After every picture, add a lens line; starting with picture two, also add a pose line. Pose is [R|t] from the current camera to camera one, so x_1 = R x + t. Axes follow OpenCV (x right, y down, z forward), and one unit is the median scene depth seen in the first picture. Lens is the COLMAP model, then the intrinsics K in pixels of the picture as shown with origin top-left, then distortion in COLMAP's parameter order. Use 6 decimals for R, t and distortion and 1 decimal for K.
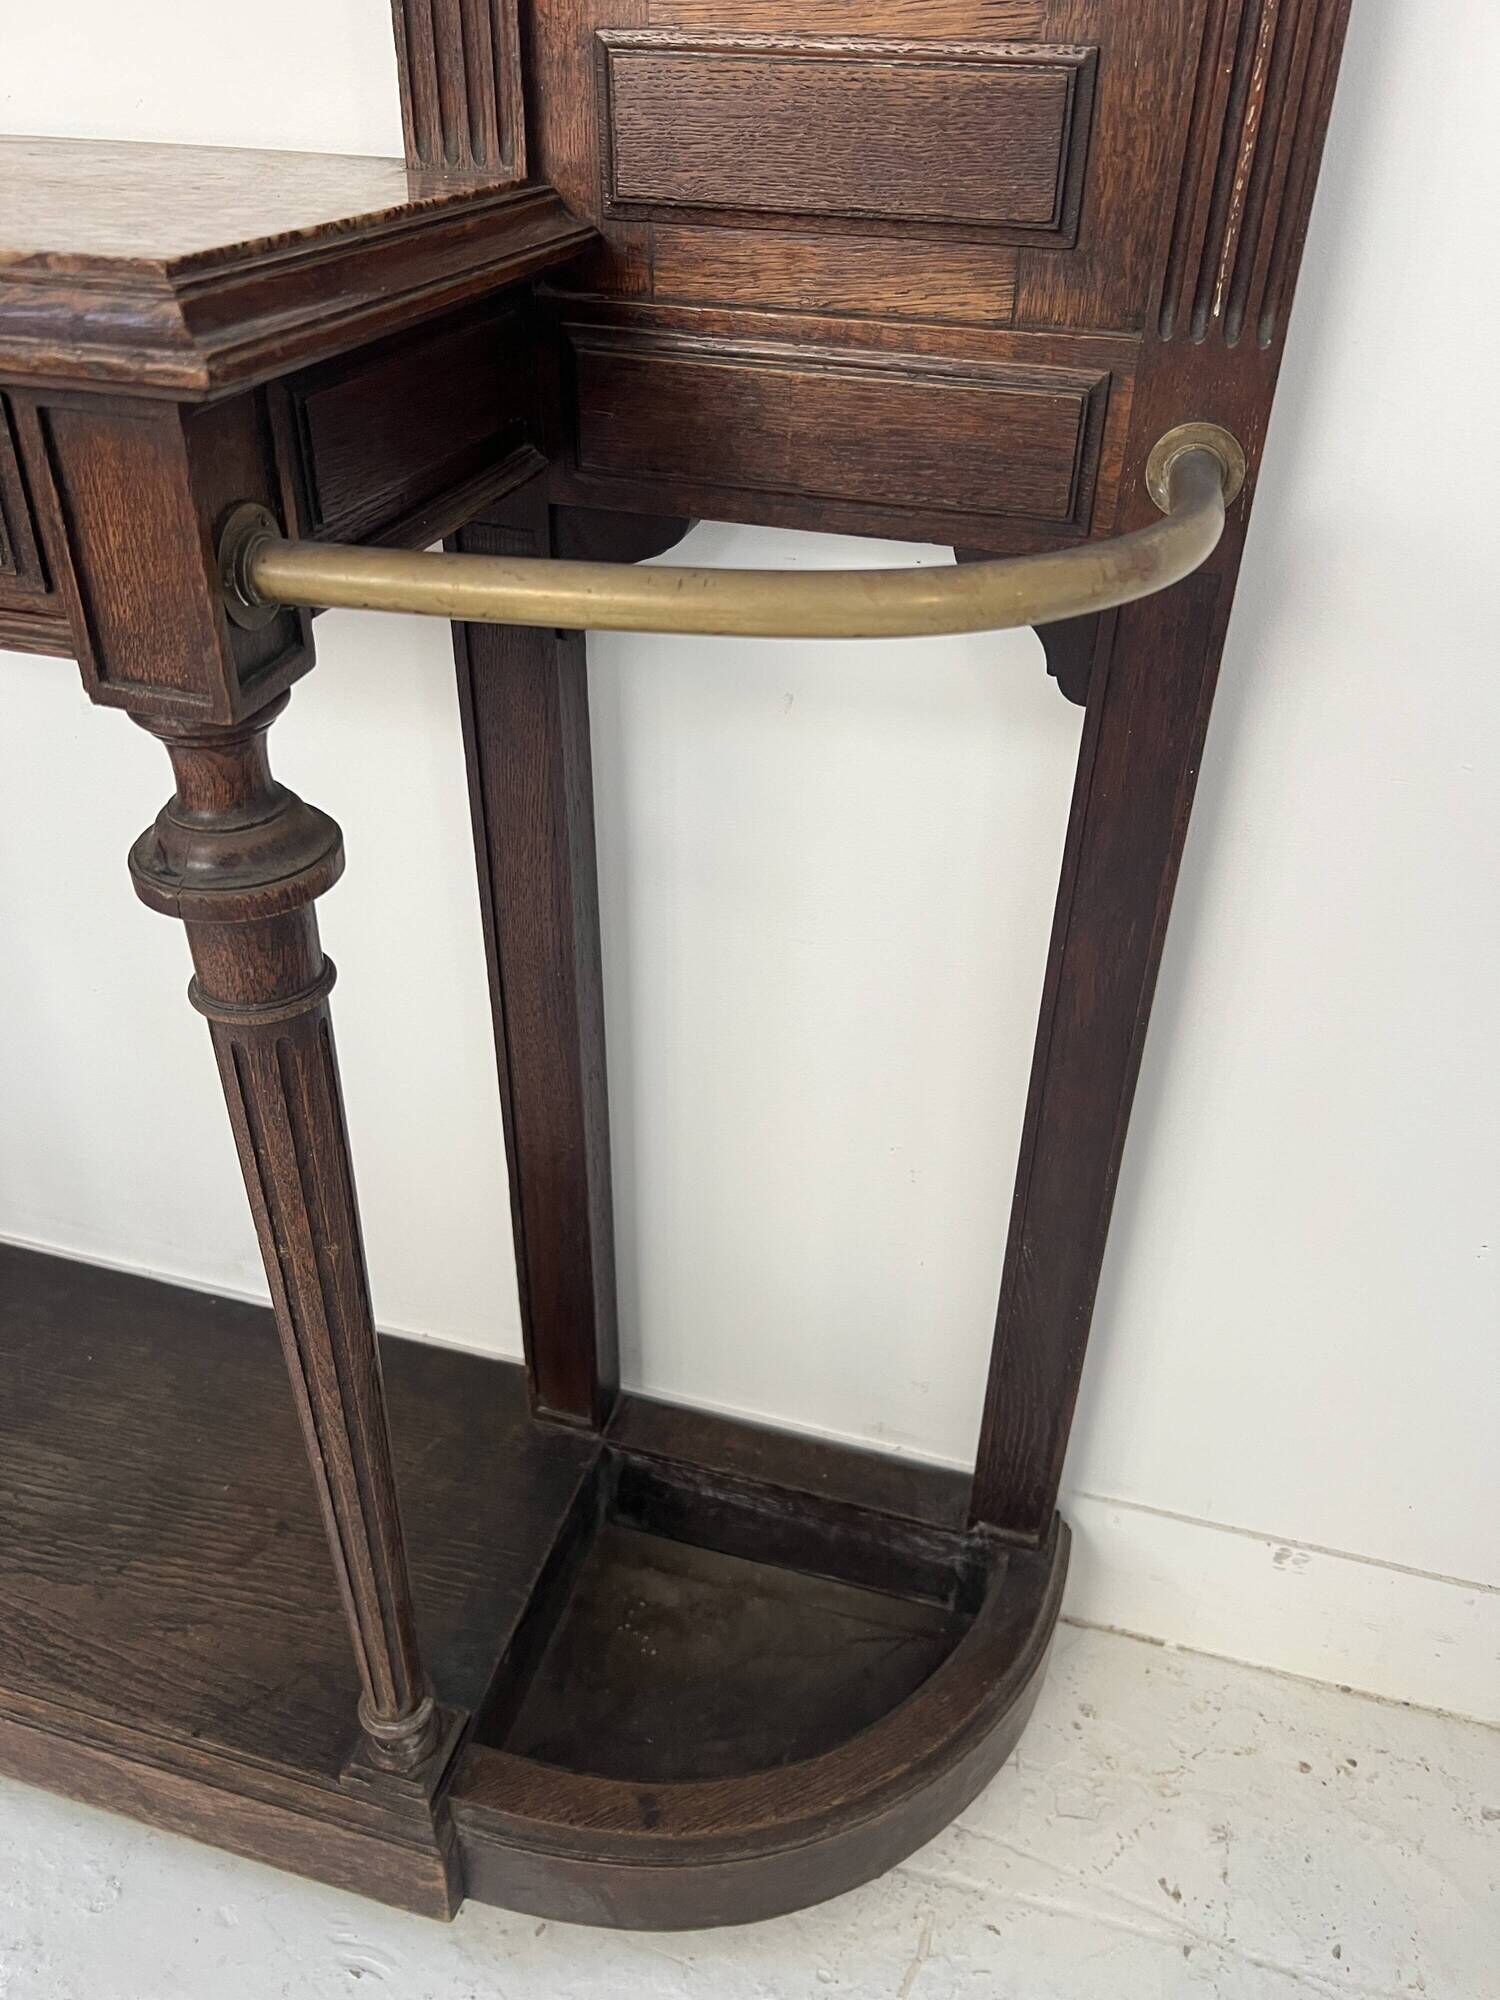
lens RADIAL K [[1515.4, 0, 754.0], [0, 1515.4, 991.5], [0, 0, 1]] dist [0.047912, -0.057864]
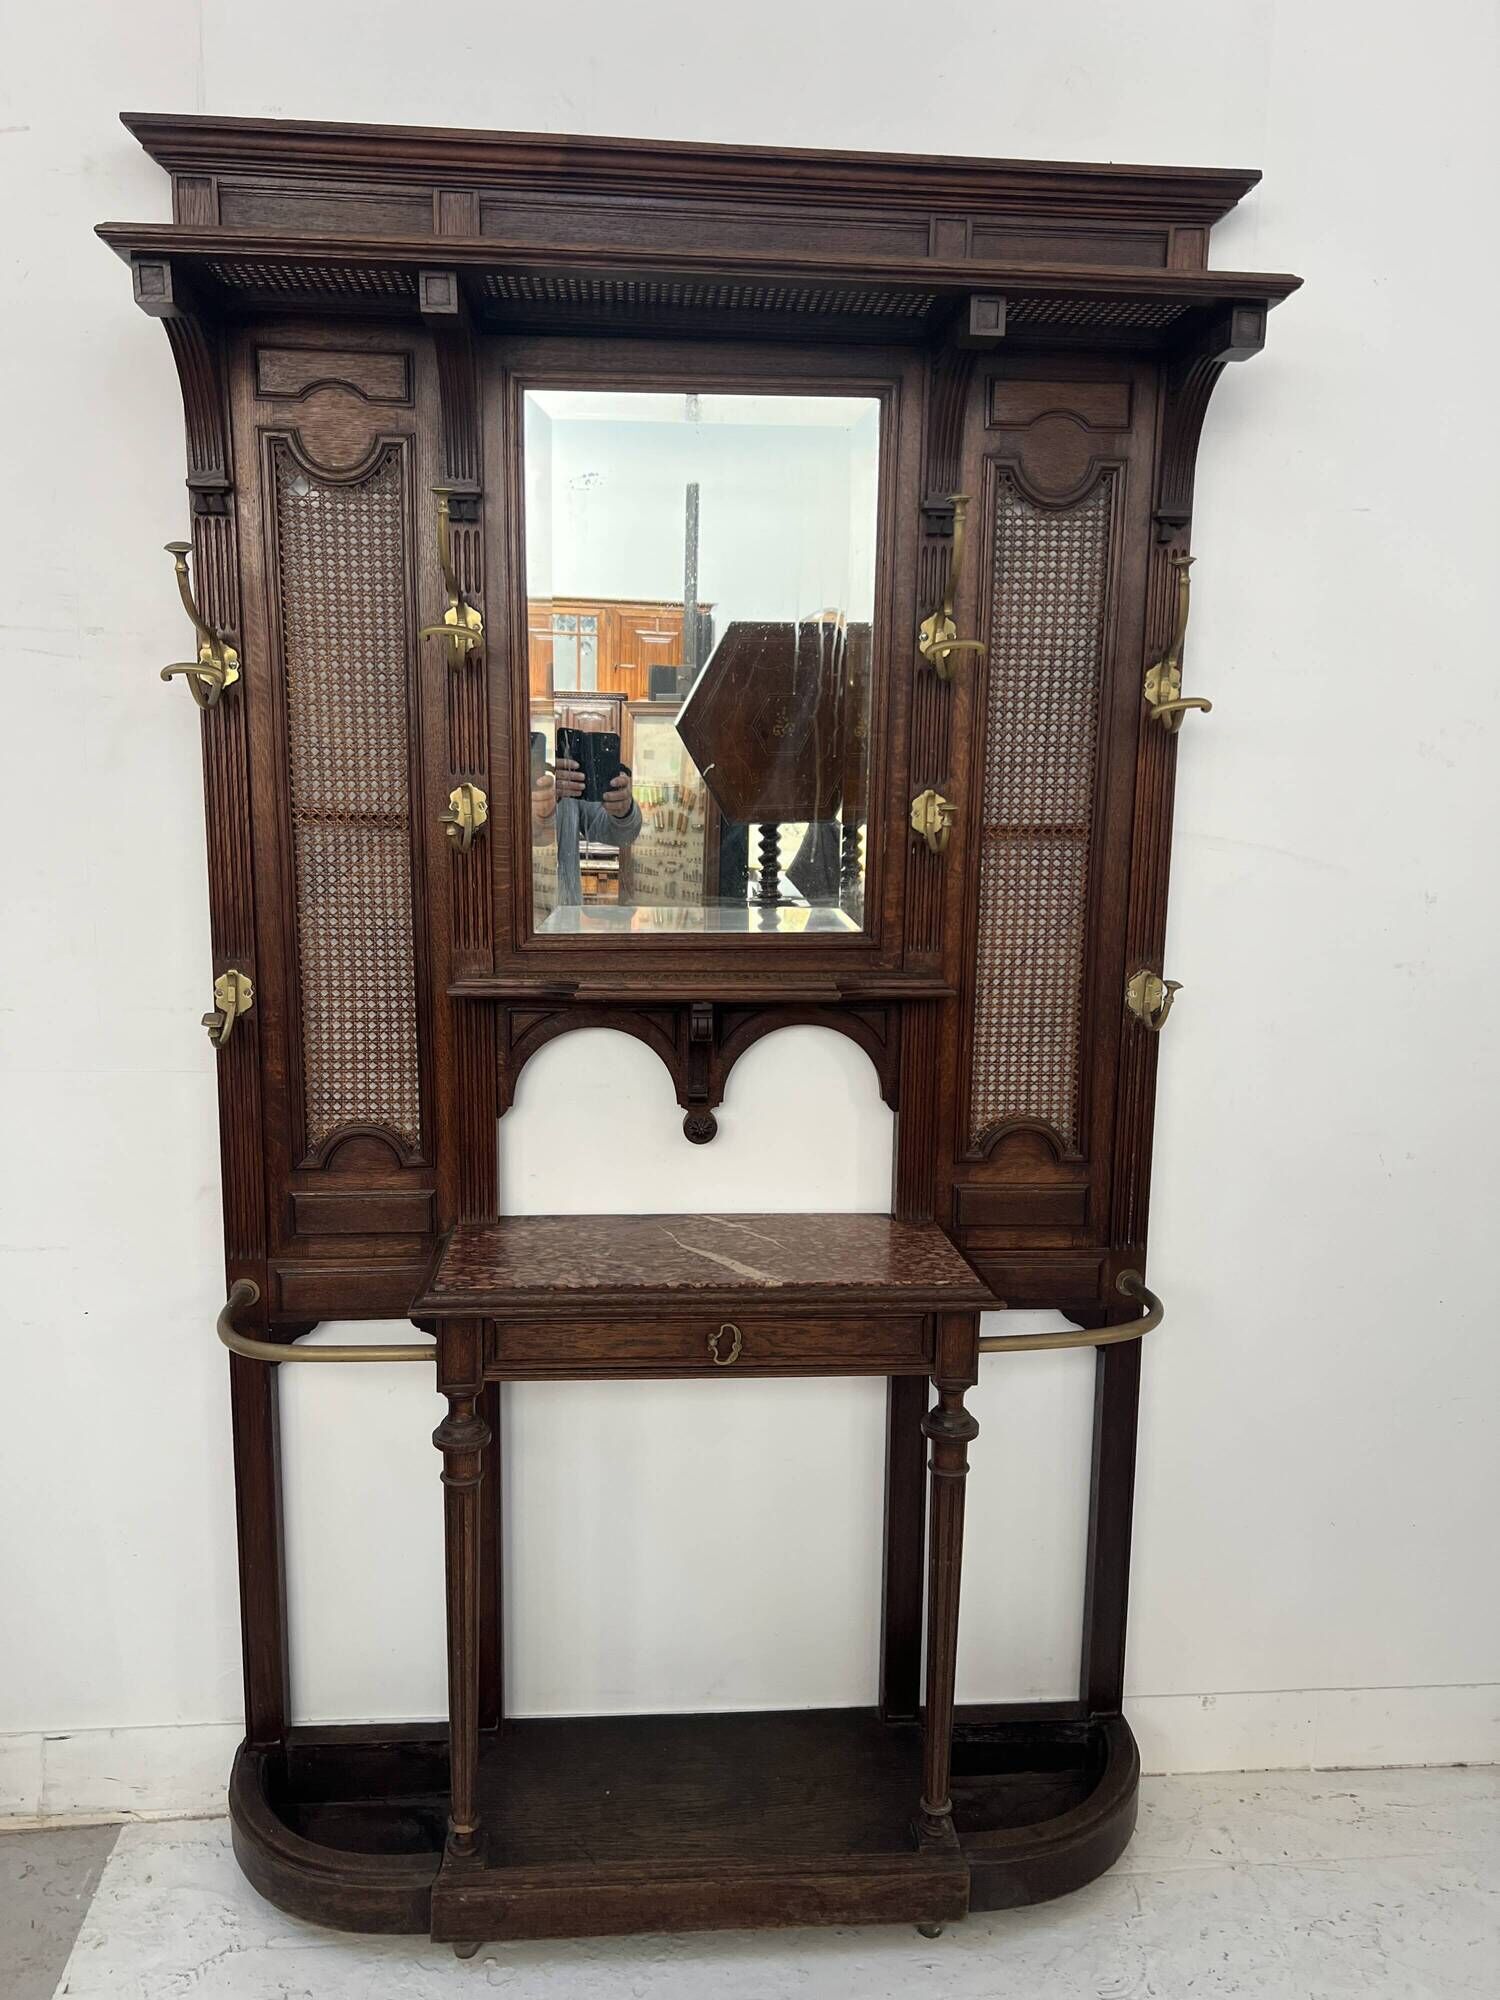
lens RADIAL K [[1499.6, 0, 744.1], [0, 1499.6, 1017.2], [0, 0, 1]] dist [0.056140, -0.060669]
pose [[0.936951, -0.063644, 0.343617, -1.241757], [0.197425, 0.907732, -0.370196, 0.162053], [-0.288352, 0.414695, 0.863065, -1.468642]]
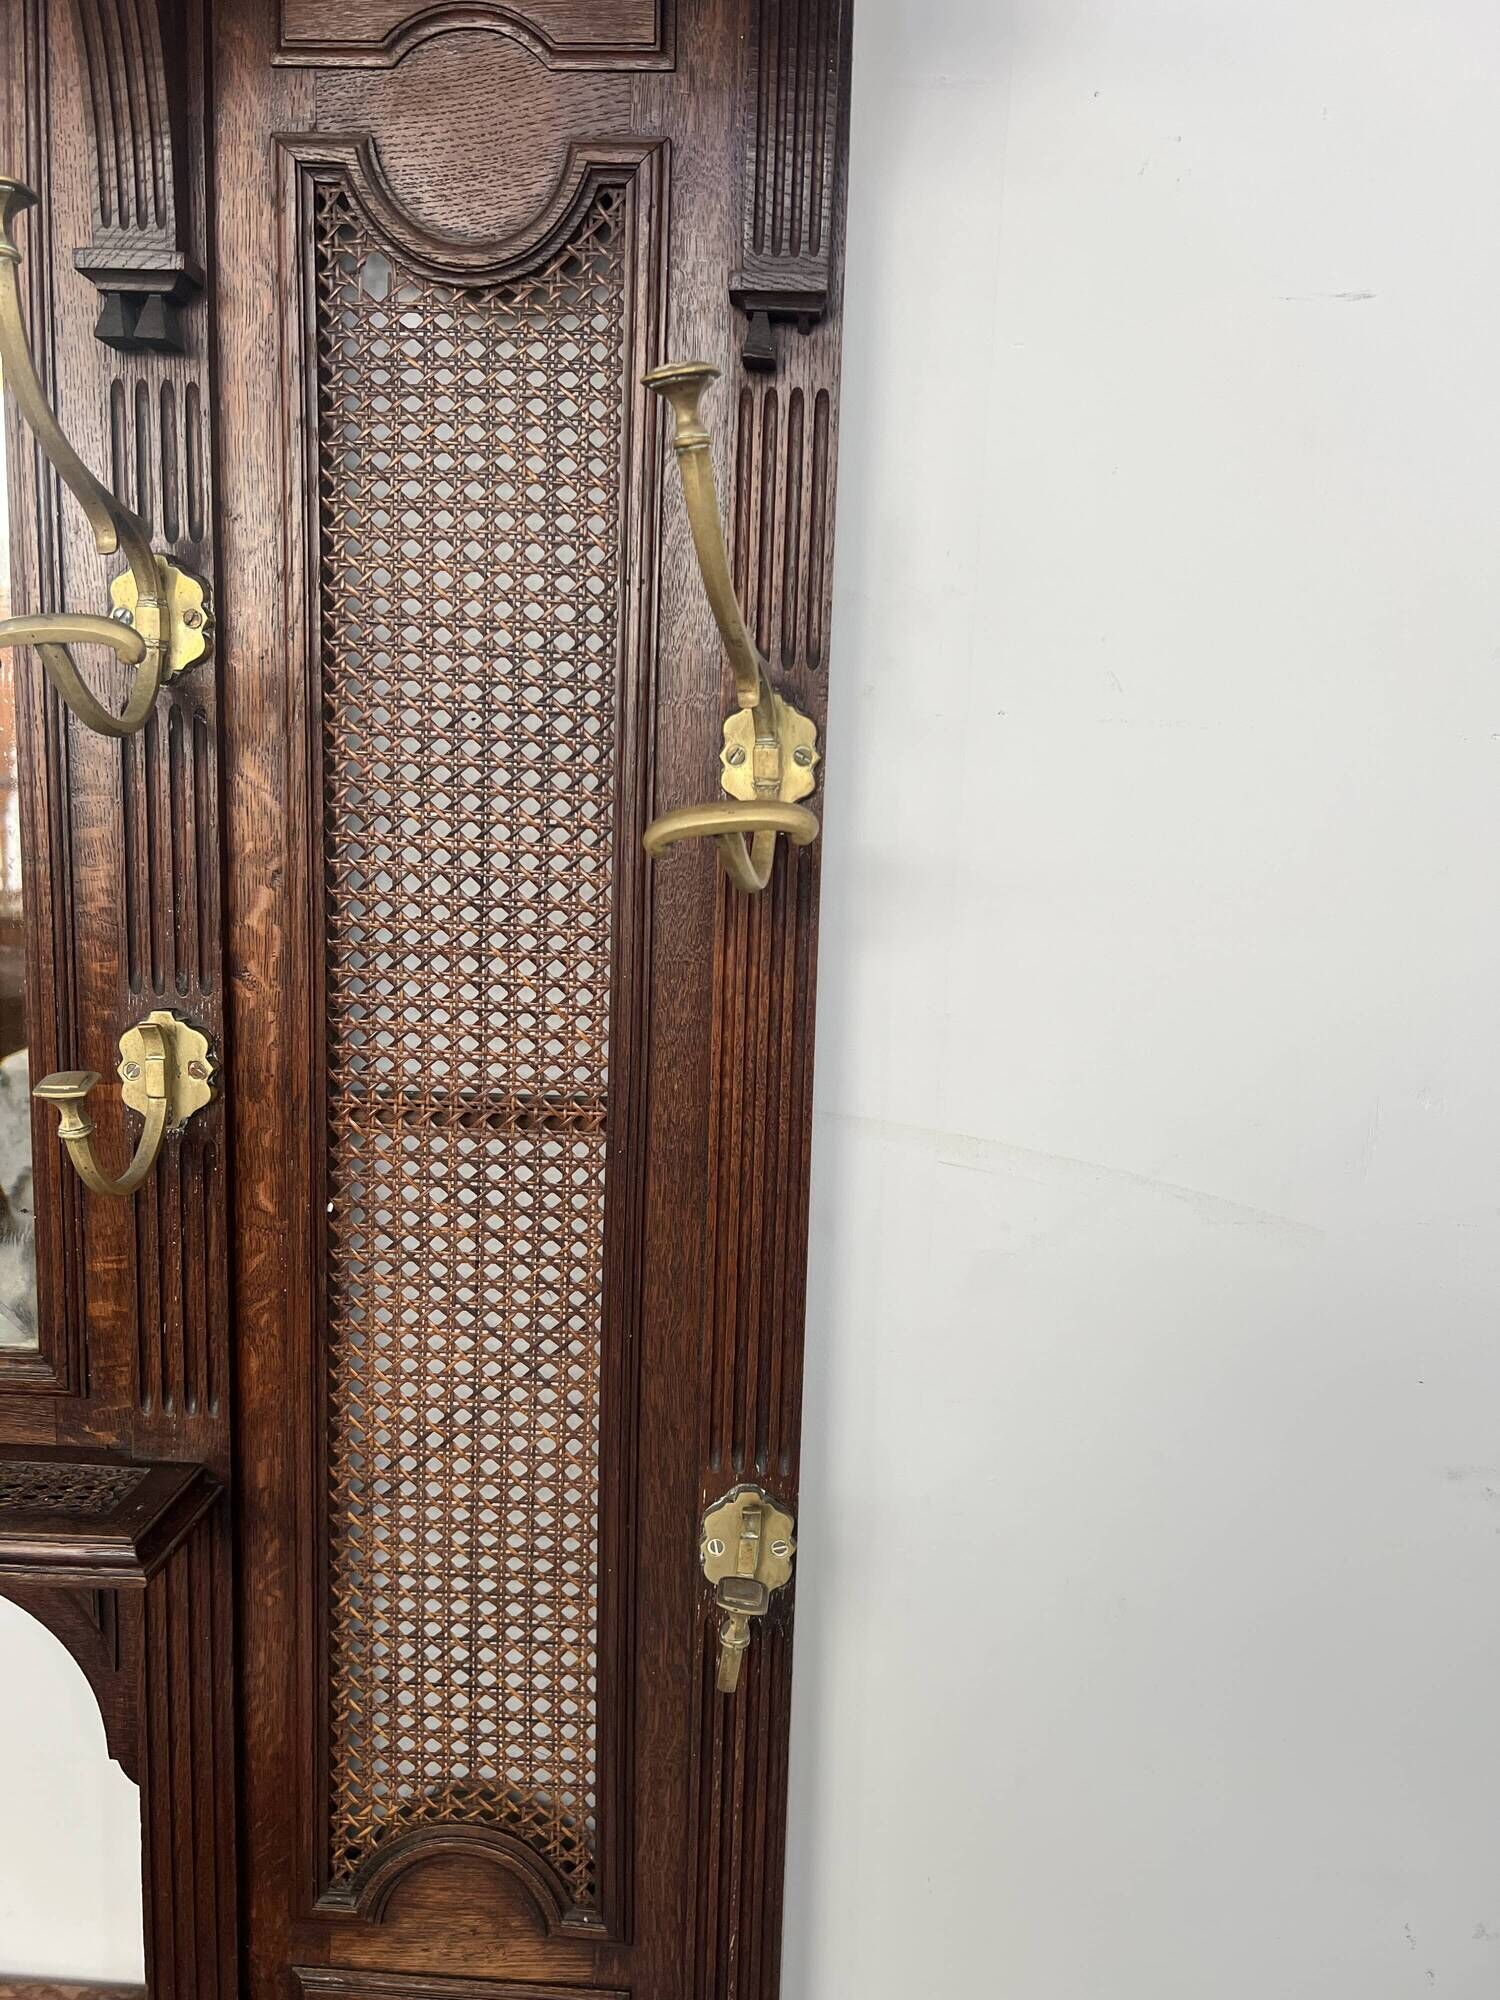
lens RADIAL K [[1515.4, 0, 706.5], [0, 1515.4, 993.2], [0, 0, 1]] dist [0.047912, -0.057864]
pose [[0.973168, -0.018483, 0.229352, -0.025418], [0.117289, 0.897394, -0.425356, -0.559390], [-0.197957, 0.440844, 0.875483, -0.539919]]
